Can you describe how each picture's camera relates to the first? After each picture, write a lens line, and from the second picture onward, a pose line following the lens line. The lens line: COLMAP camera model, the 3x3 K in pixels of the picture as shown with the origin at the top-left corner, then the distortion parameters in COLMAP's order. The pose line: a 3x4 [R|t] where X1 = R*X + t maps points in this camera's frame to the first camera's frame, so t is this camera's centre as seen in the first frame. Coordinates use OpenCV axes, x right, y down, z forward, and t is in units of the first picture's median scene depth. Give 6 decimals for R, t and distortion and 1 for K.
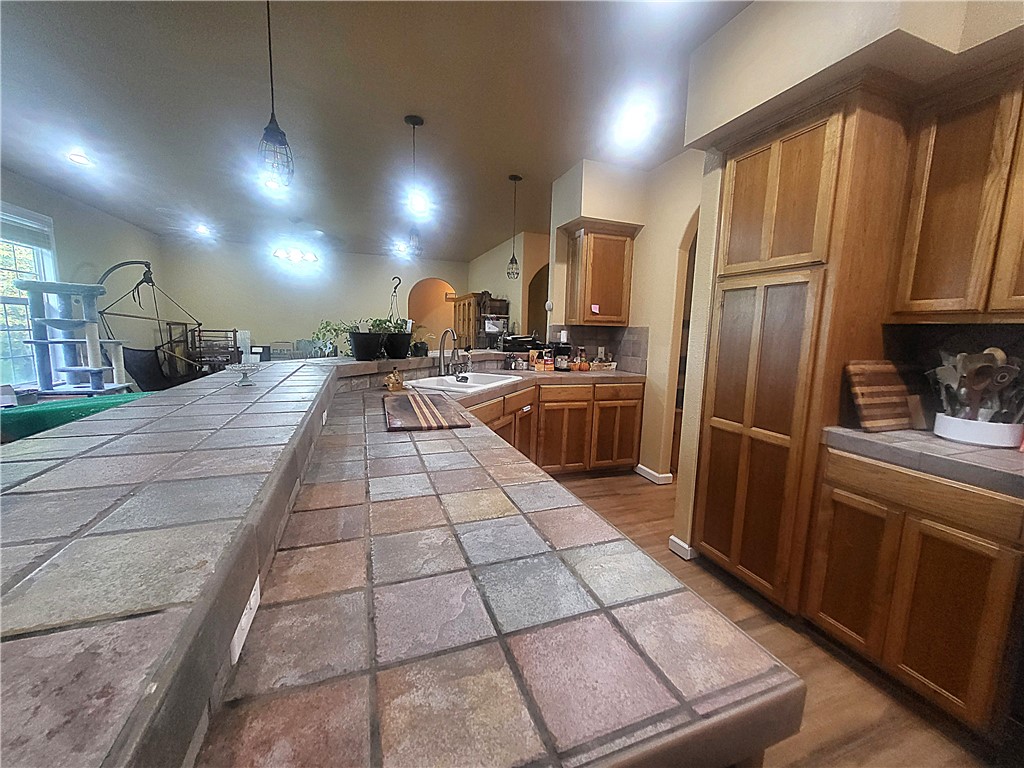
lens RADIAL K [[402.1, 0, 514.4], [0, 402.1, 384.1], [0, 0, 1]] dist [0.000618, 0.000014]
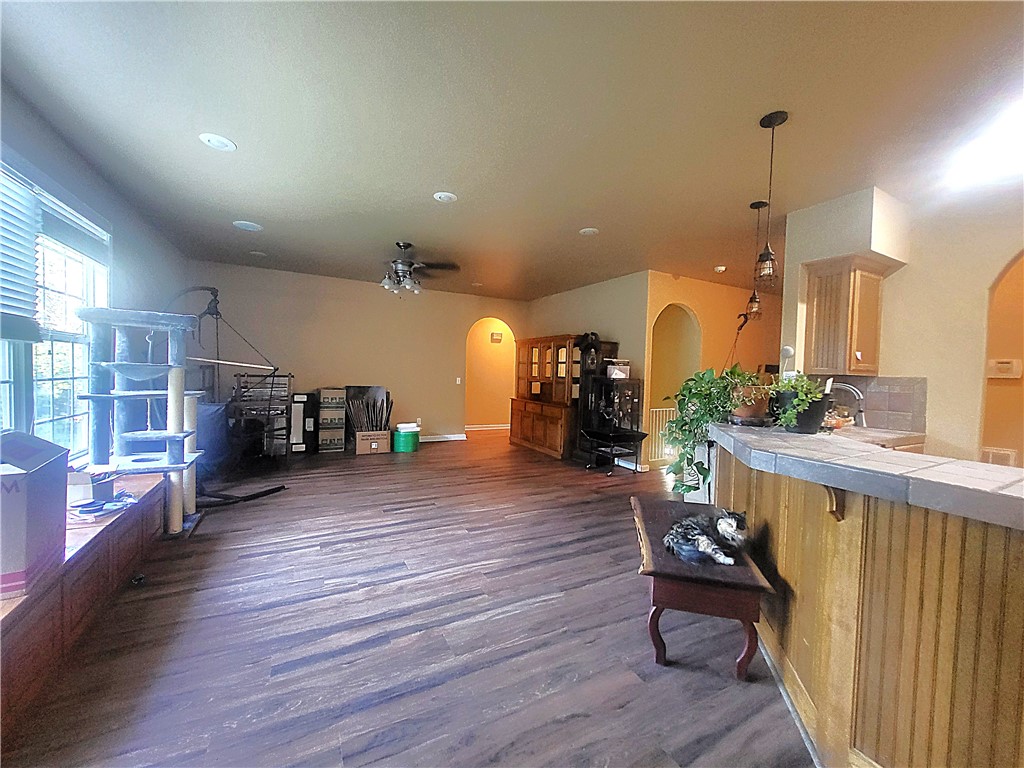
lens RADIAL K [[402.1, 0, 514.4], [0, 402.1, 384.1], [0, 0, 1]] dist [0.000618, 0.000014]
pose [[0.990539, -0.000948, 0.137230, -0.643469], [0.014403, 0.995172, -0.097085, -0.055373], [-0.136476, 0.098143, 0.985770, 0.261929]]
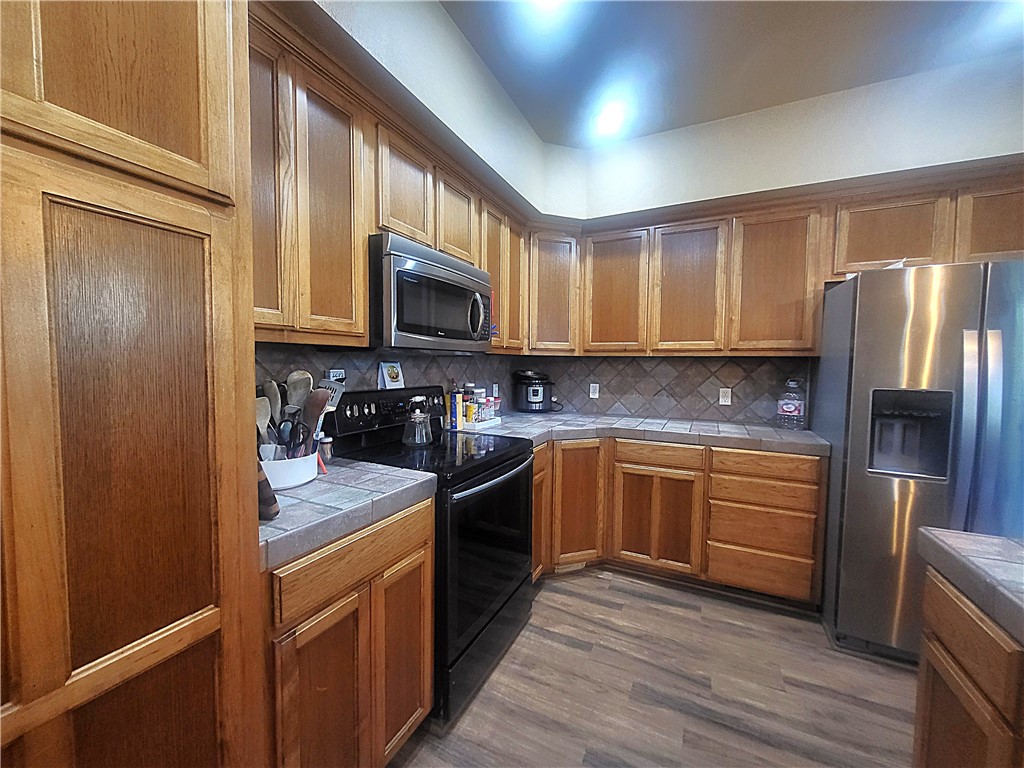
lens RADIAL K [[402.1, 0, 514.4], [0, 402.1, 384.1], [0, 0, 1]] dist [0.000618, 0.000014]
pose [[-0.683350, -0.072357, 0.726496, 0.087290], [0.069081, 0.984204, 0.163002, -0.065427], [-0.726815, 0.161575, -0.667558, 0.476490]]
